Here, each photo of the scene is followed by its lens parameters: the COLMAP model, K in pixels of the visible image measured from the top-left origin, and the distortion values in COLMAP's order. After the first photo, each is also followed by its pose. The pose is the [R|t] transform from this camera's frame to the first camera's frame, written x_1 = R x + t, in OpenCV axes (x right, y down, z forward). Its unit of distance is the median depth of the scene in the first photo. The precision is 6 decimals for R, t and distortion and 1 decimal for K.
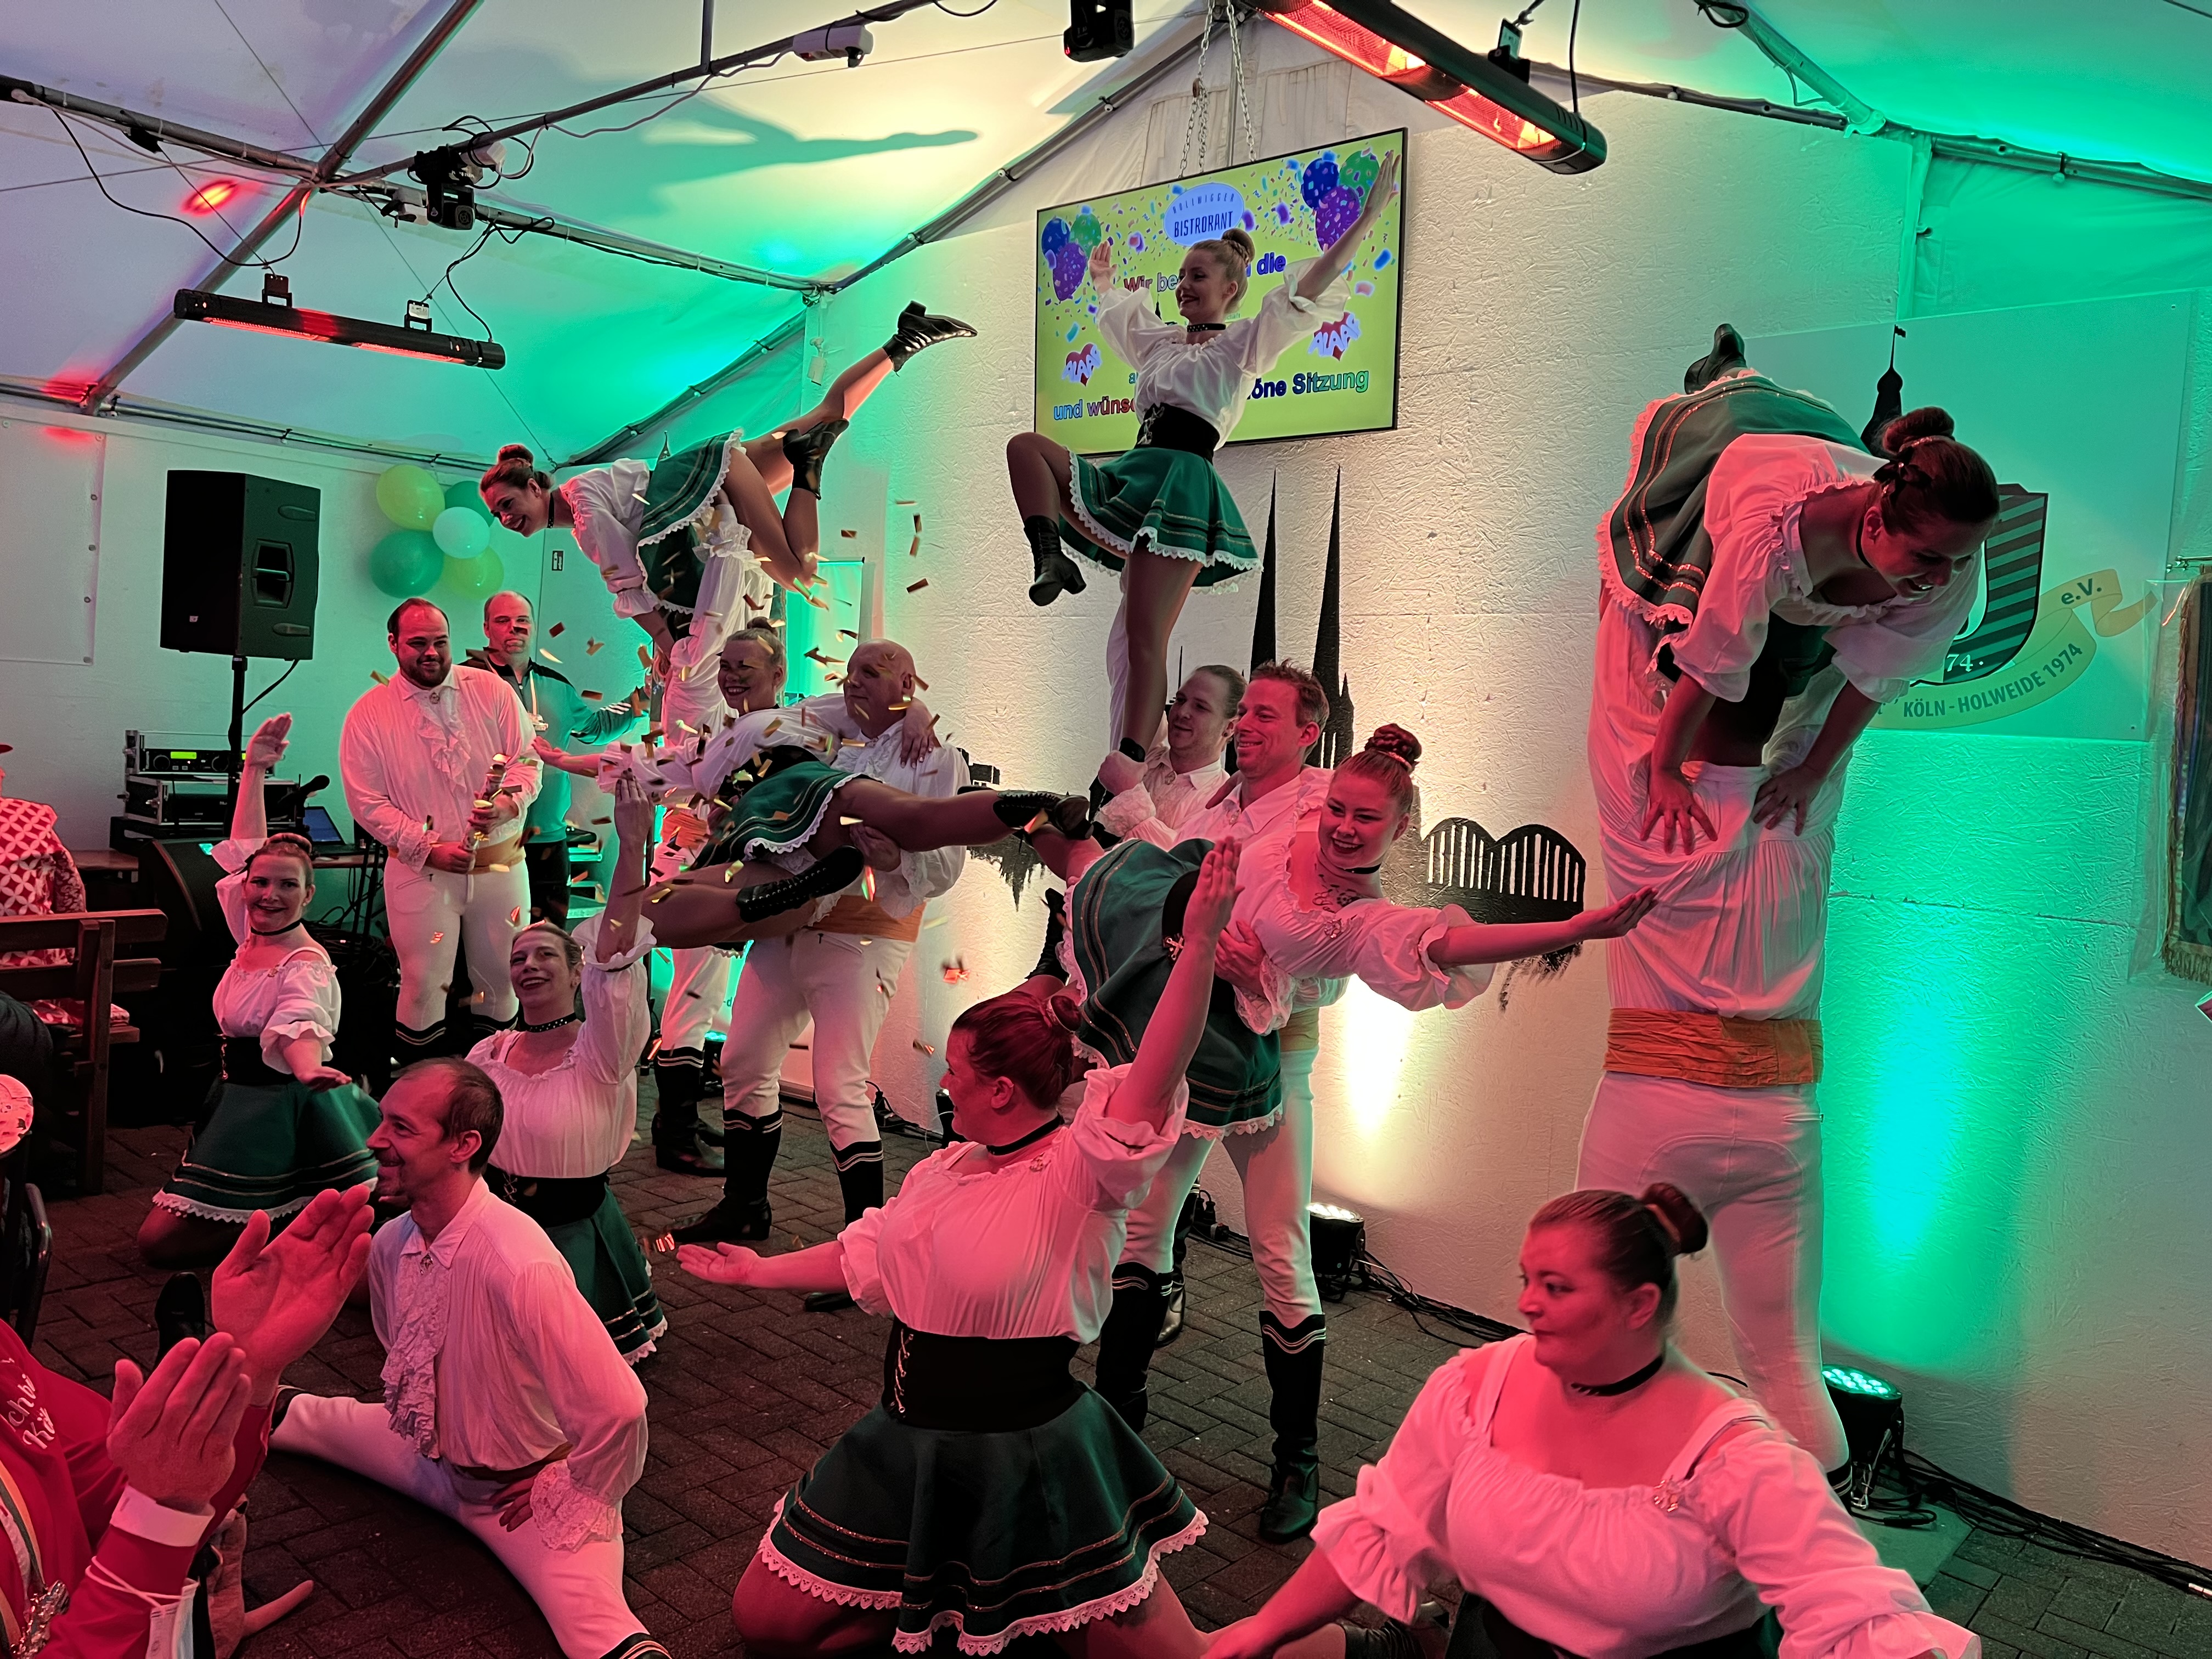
lens RADIAL K [[1660.3, 0, 1111.3], [0, 1660.3, 823.3], [0, 0, 1]] dist [0.036631, -0.025064]
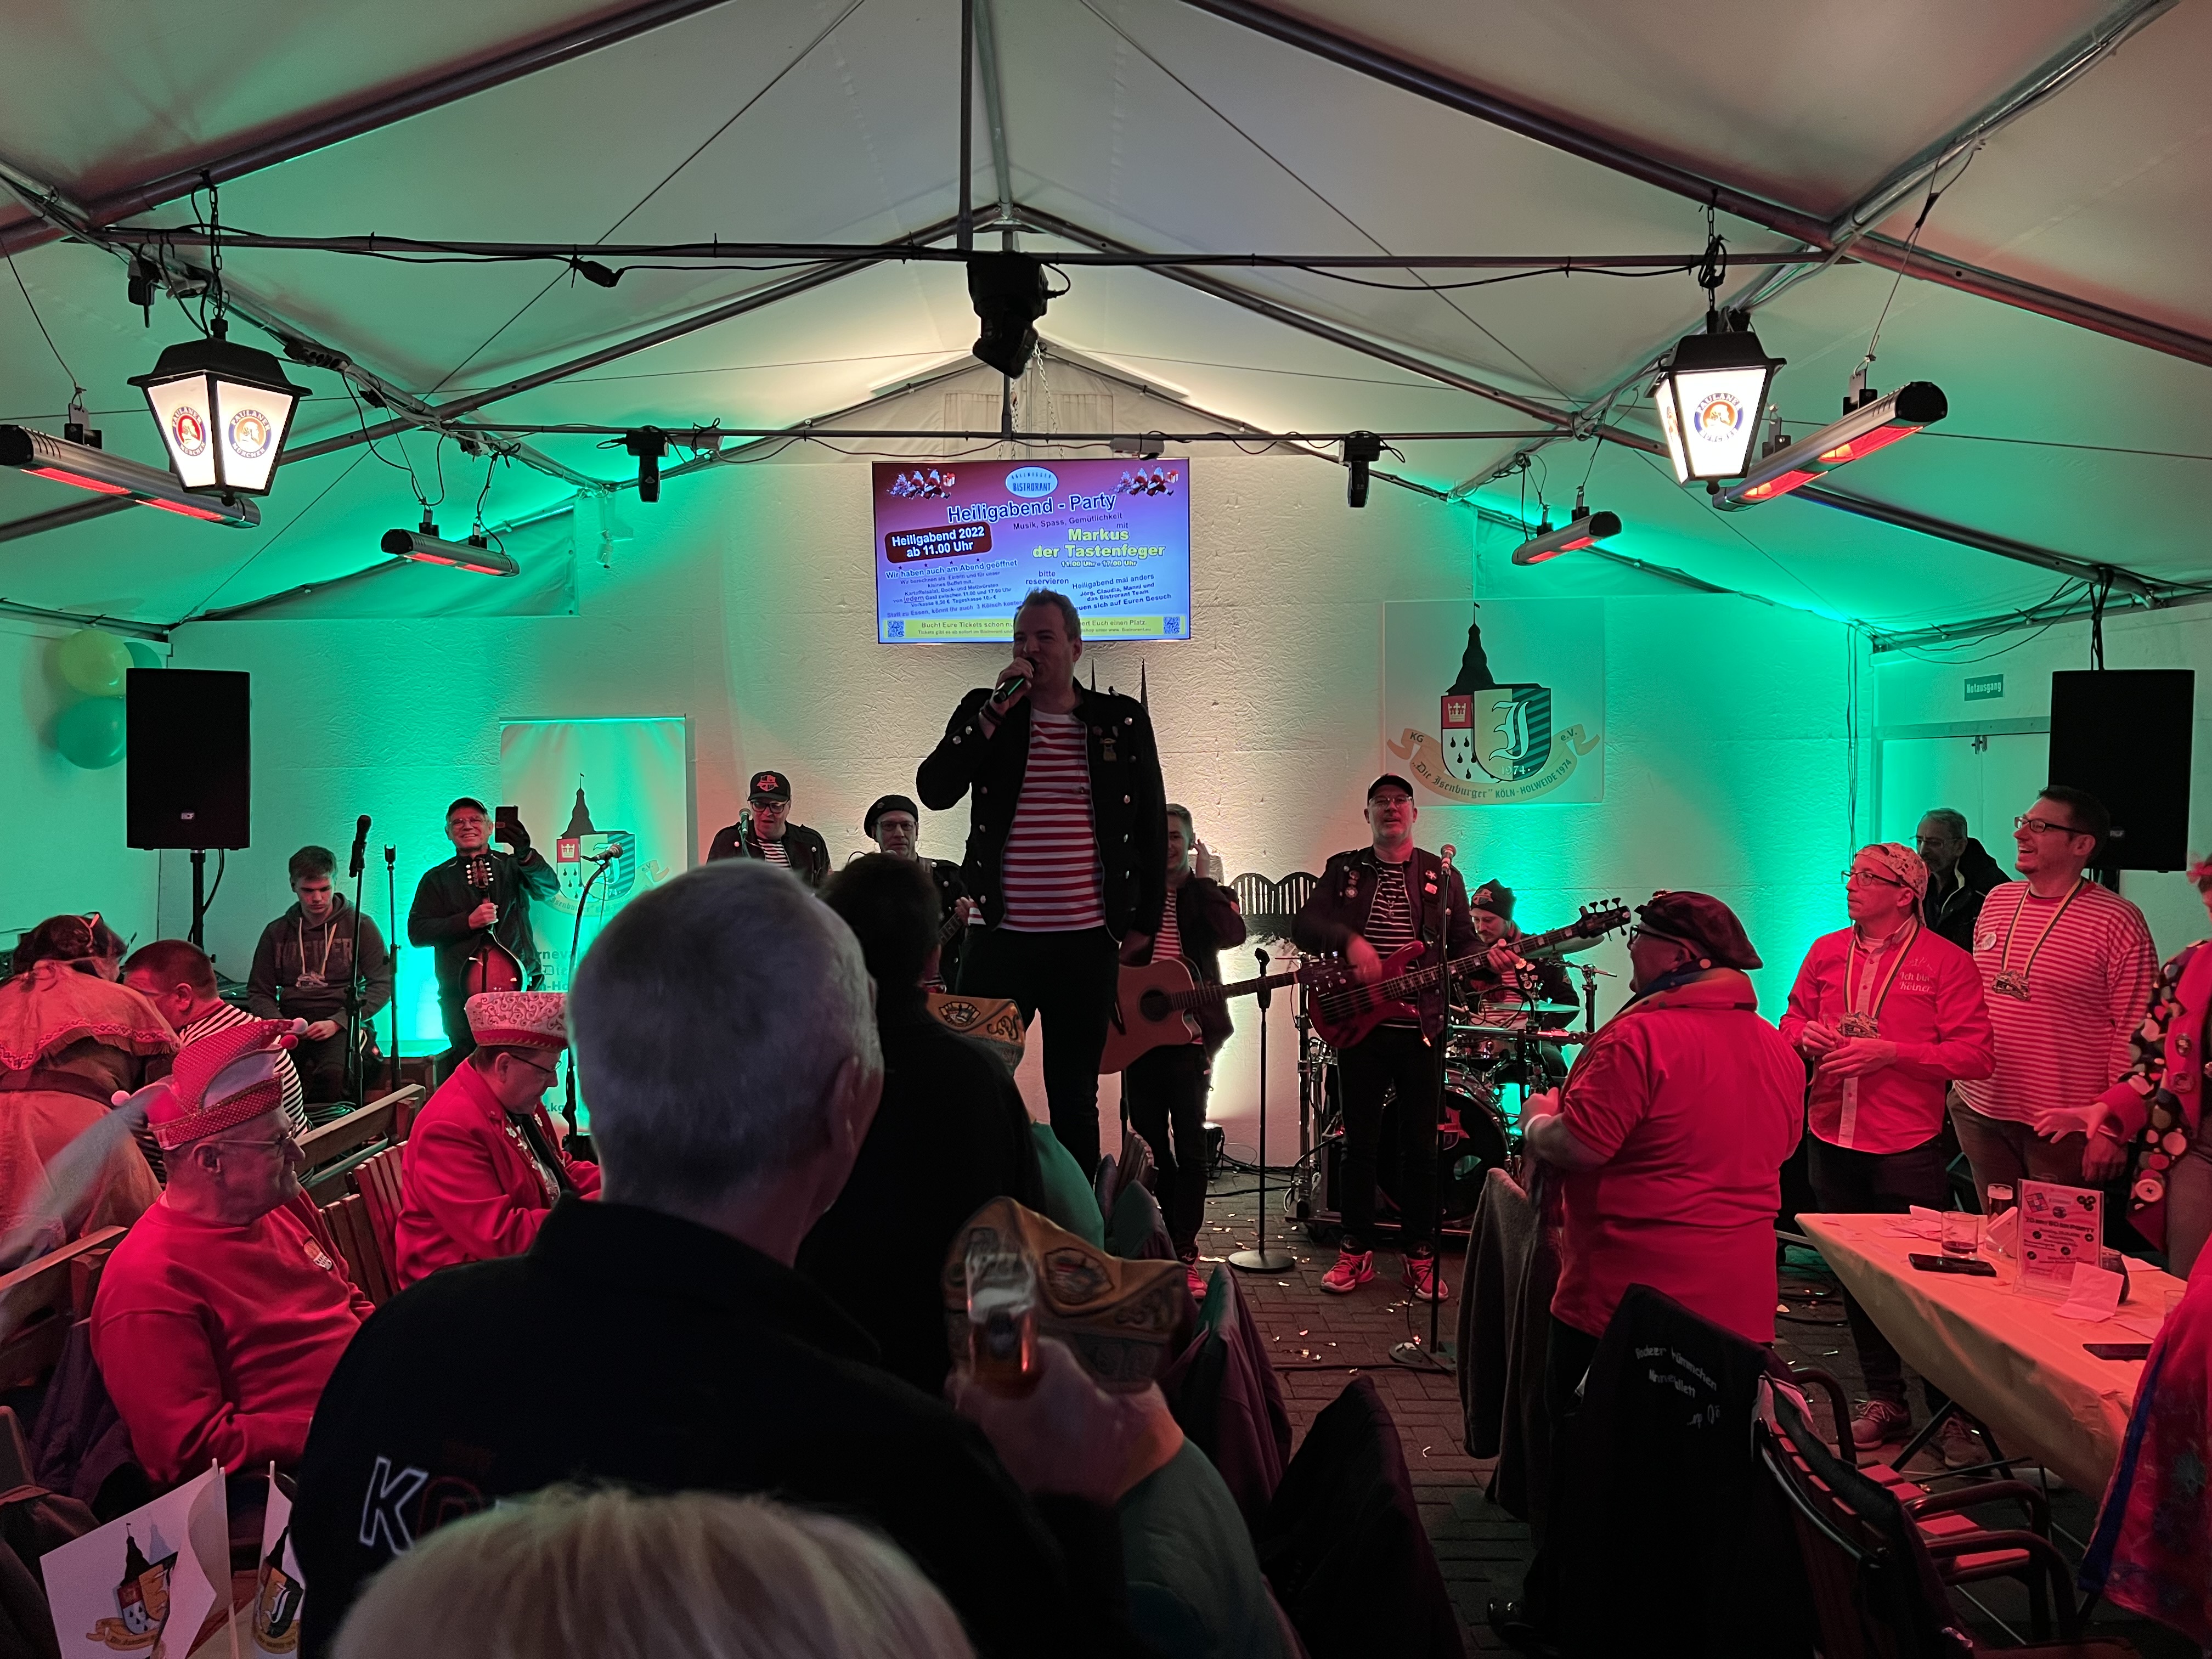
lens RADIAL K [[1644.7, 0, 1116.2], [0, 1644.7, 843.6], [0, 0, 1]] dist [0.062391, -0.069684]
pose [[0.738626, -0.097323, 0.667053, -0.945779], [0.101761, 0.994282, 0.032386, -0.096078], [-0.666390, 0.043958, 0.744306, -0.127481]]
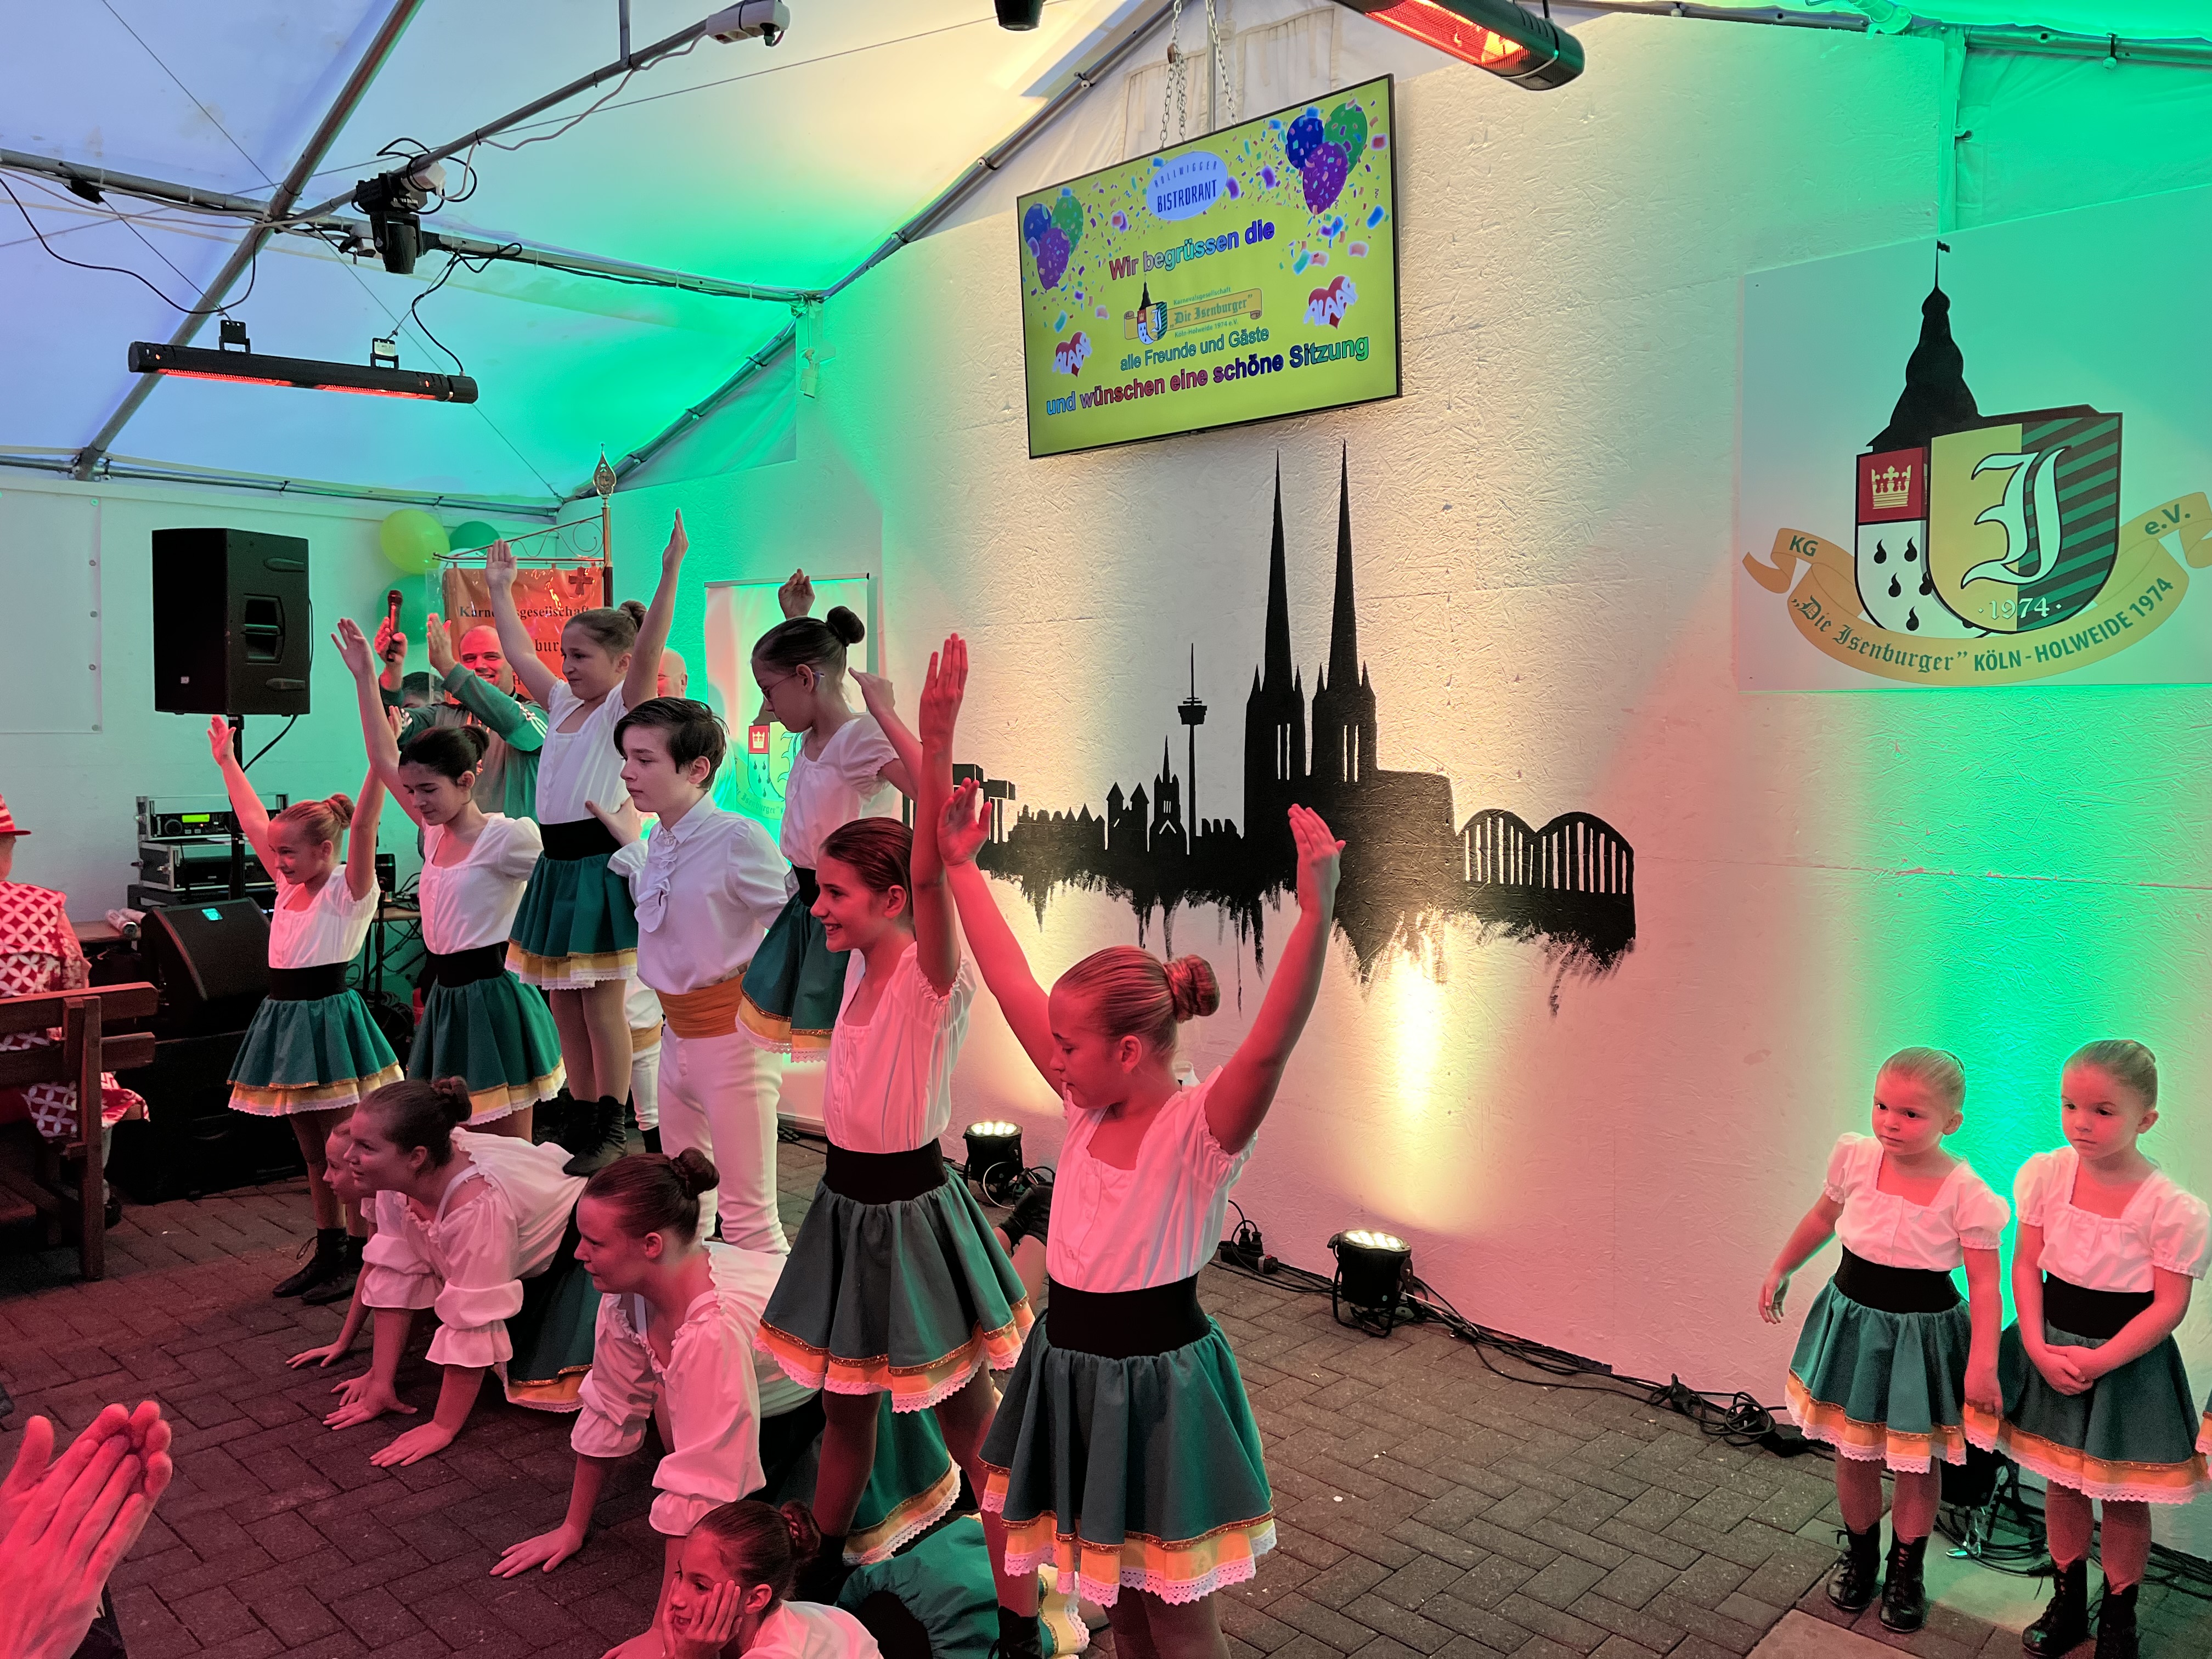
lens RADIAL K [[1657.9, 0, 1107.4], [0, 1657.9, 810.4], [0, 0, 1]] dist [0.037711, -0.030641]
pose [[0.997071, -0.058477, -0.049301, 0.038570], [0.058020, 0.998259, -0.010646, -0.005099], [0.049838, 0.007755, 0.998727, 0.062438]]
